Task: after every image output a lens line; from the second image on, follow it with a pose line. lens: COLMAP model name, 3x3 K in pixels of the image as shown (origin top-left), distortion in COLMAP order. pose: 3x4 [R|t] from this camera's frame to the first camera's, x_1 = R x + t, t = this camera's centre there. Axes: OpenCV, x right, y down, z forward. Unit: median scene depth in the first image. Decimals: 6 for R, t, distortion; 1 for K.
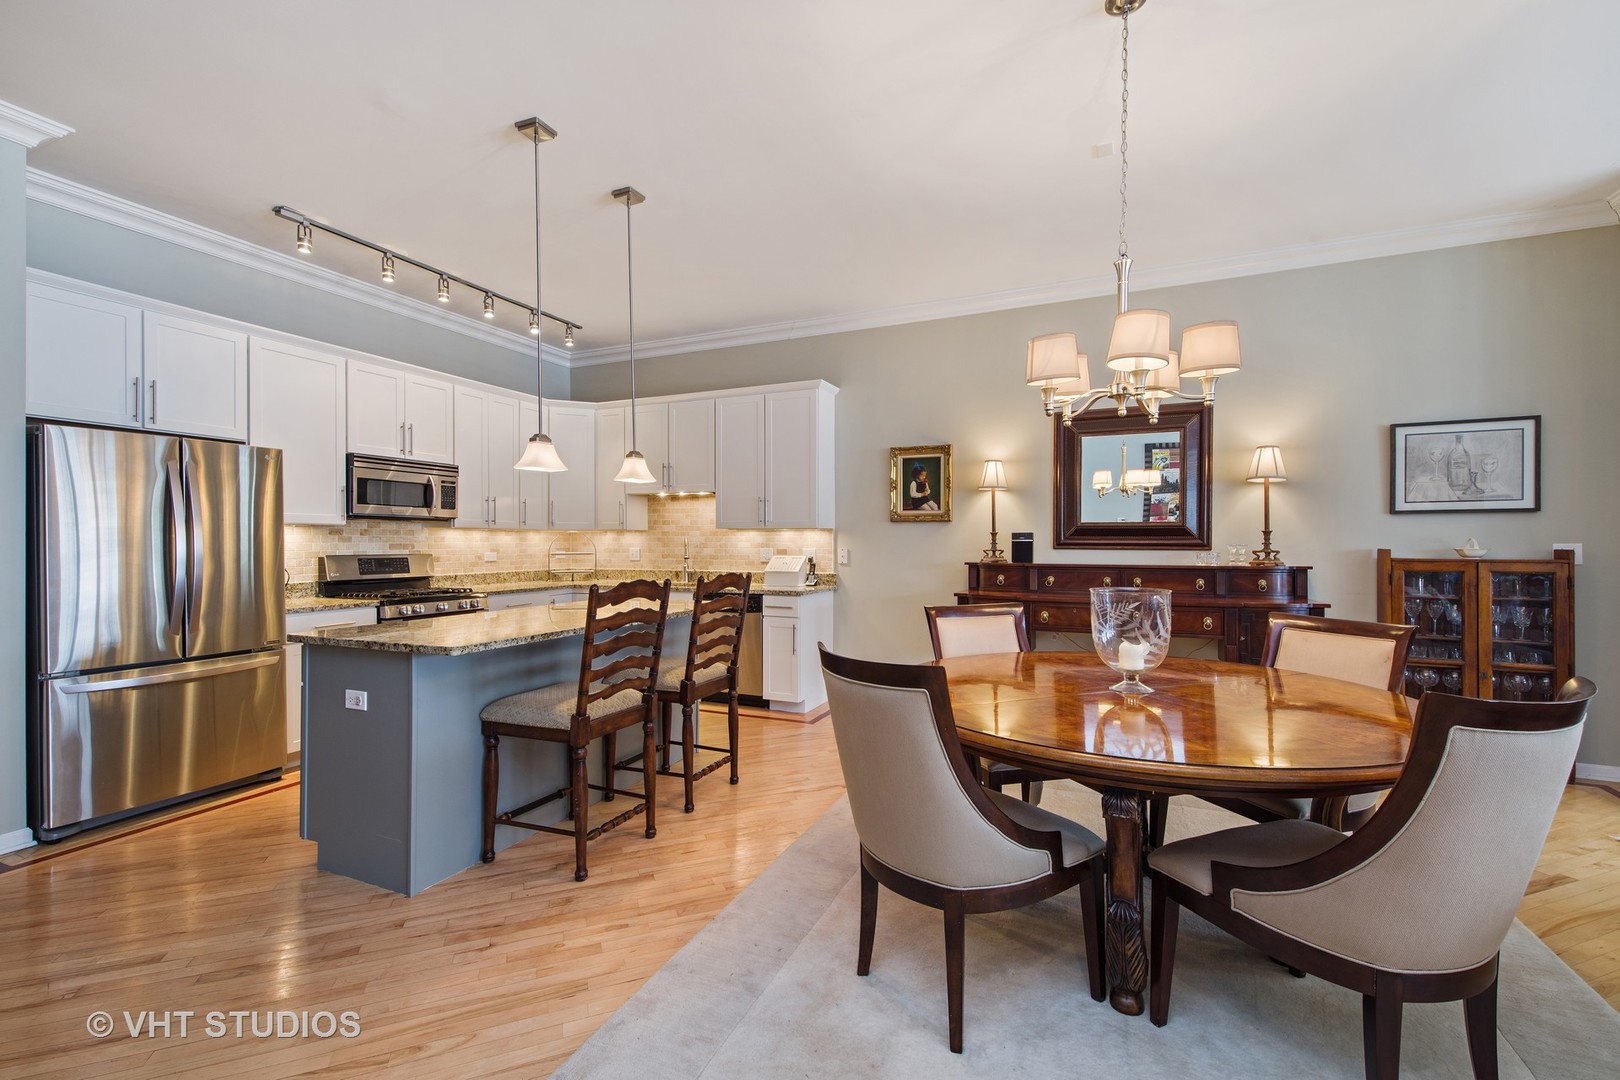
lens RADIAL K [[699.4, 0, 823.7], [0, 699.4, 544.1], [0, 0, 1]] dist [0.017114, -0.000987]
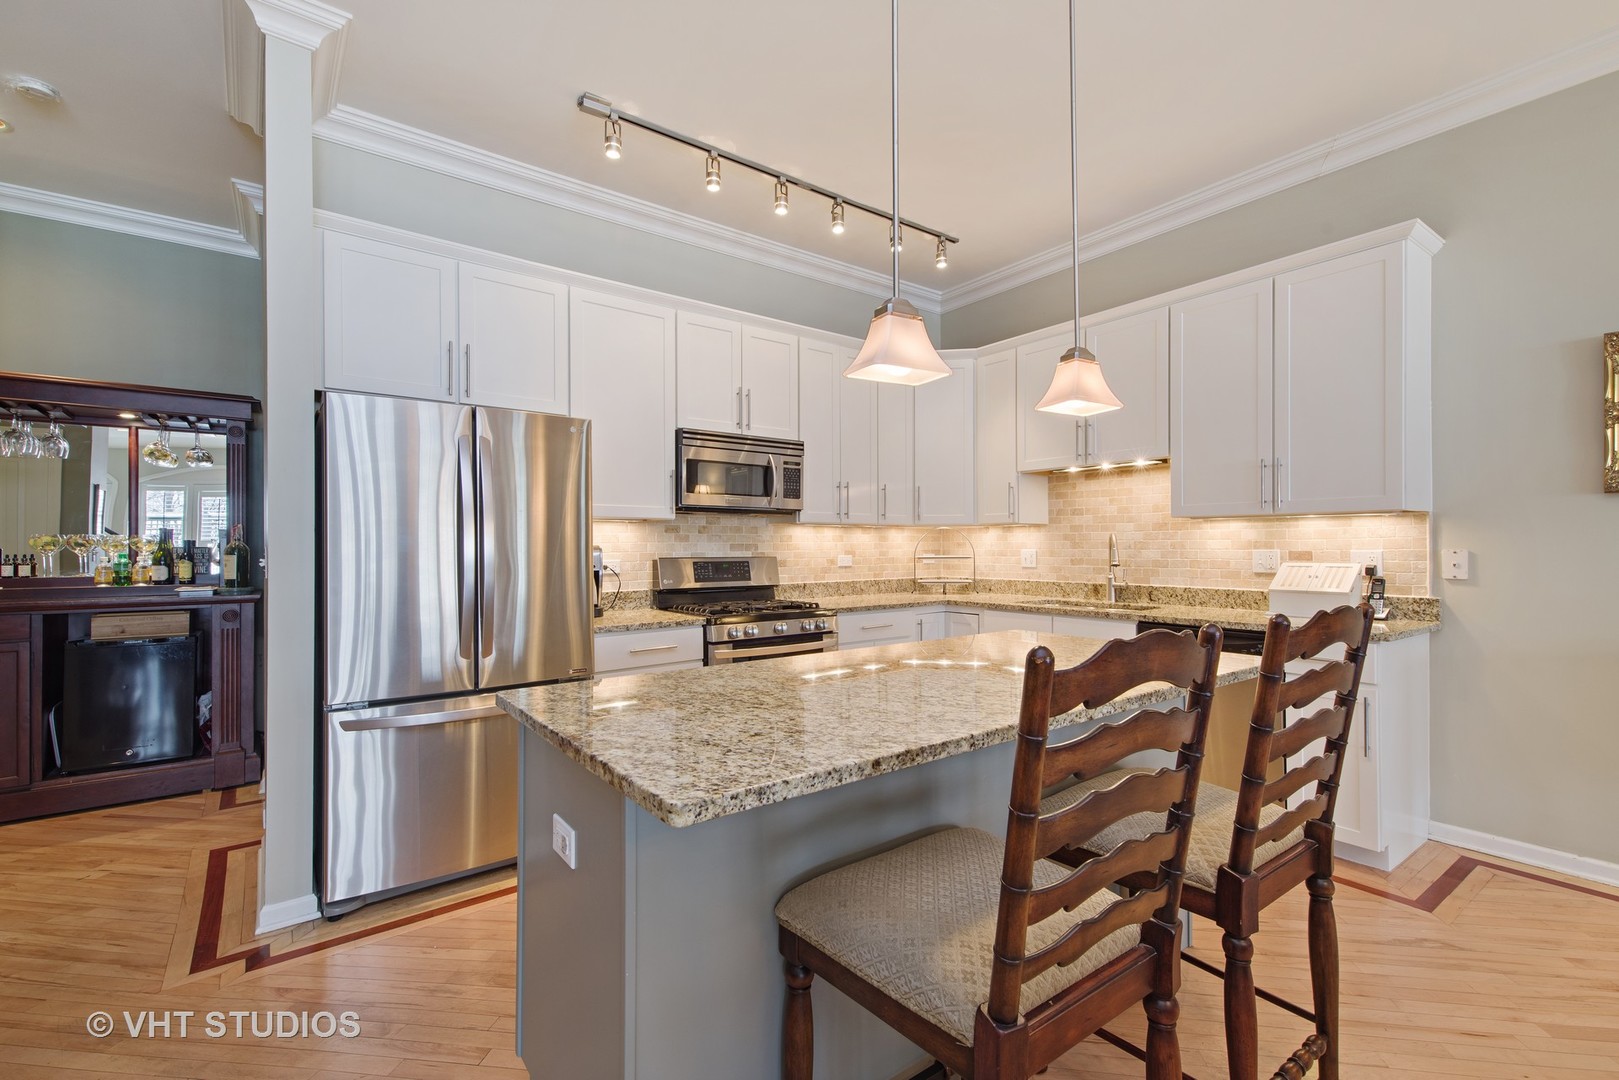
lens RADIAL K [[725.5, 0, 809.5], [0, 725.5, 540.0], [0, 0, 1]] dist [0.040313, -0.014193]
pose [[0.869019, -0.007345, -0.494724, -0.129901], [0.001574, 0.999926, -0.012082, 0.005454], [0.494776, 0.009721, 0.868966, 0.332295]]
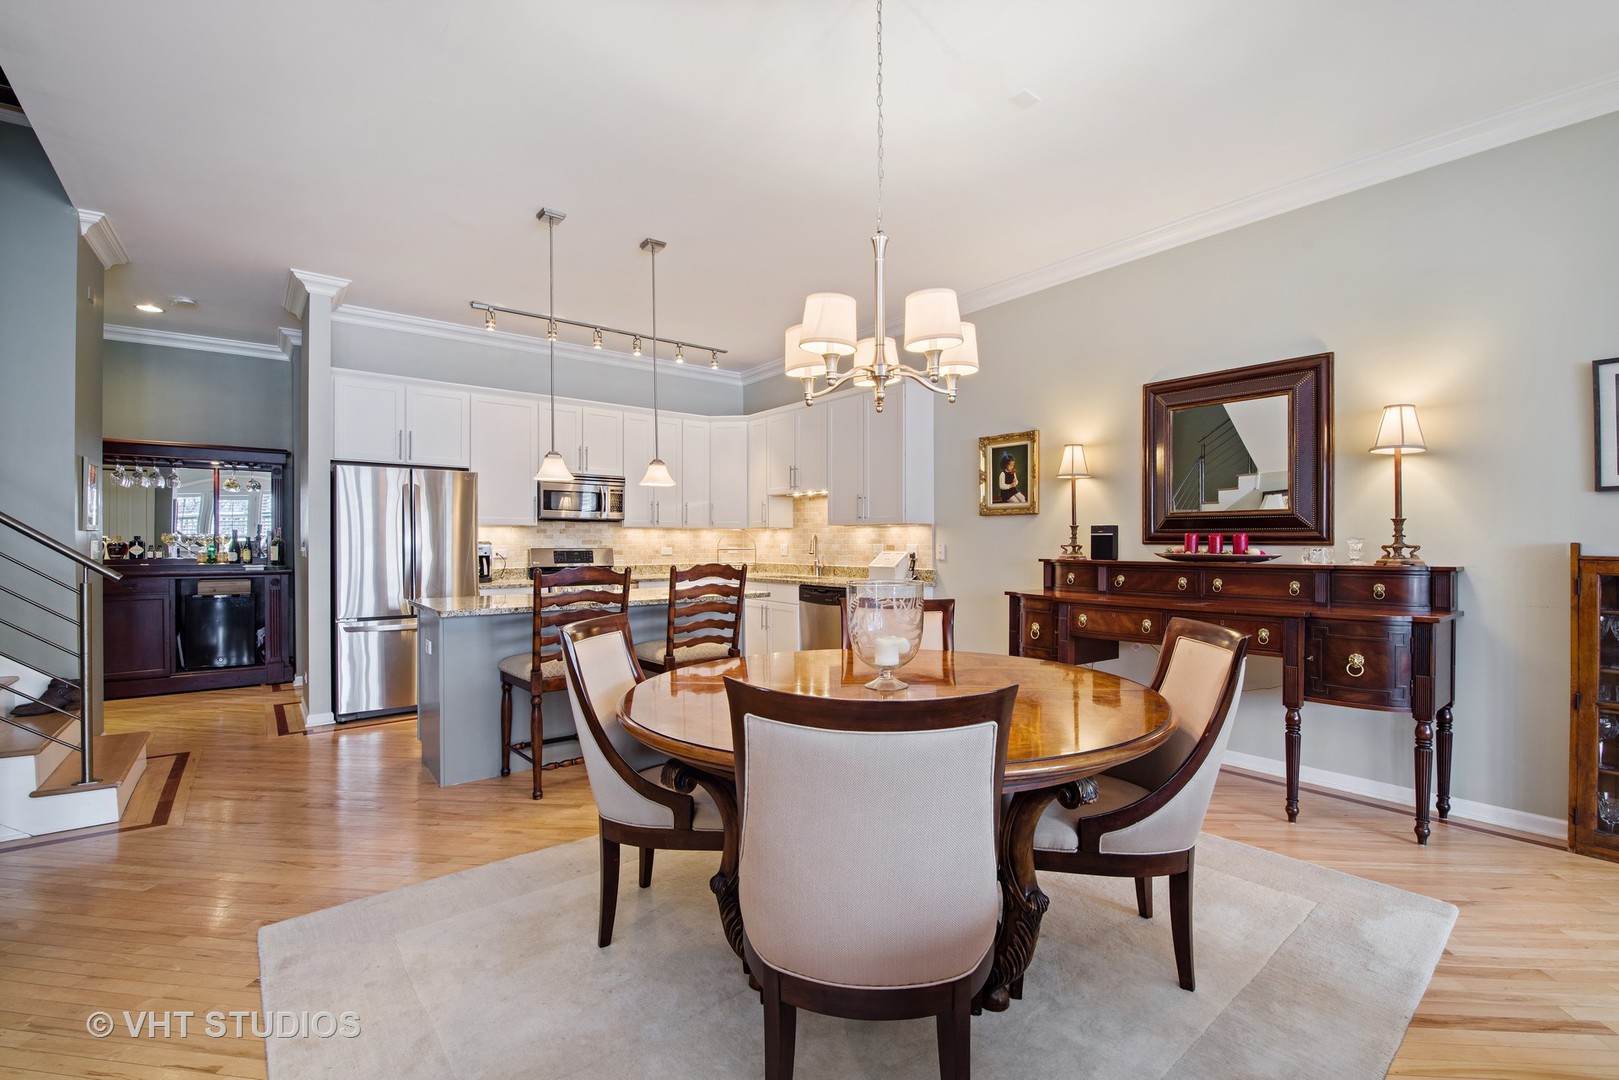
lens RADIAL K [[705.2, 0, 809.5], [0, 705.2, 540.0], [0, 0, 1]] dist [-0.011302, -0.005986]
pose [[0.886776, -0.002279, -0.462193, 0.361294], [-0.000416, 0.999984, -0.005729, 0.007013], [0.462198, 0.005272, 0.886761, 0.050268]]
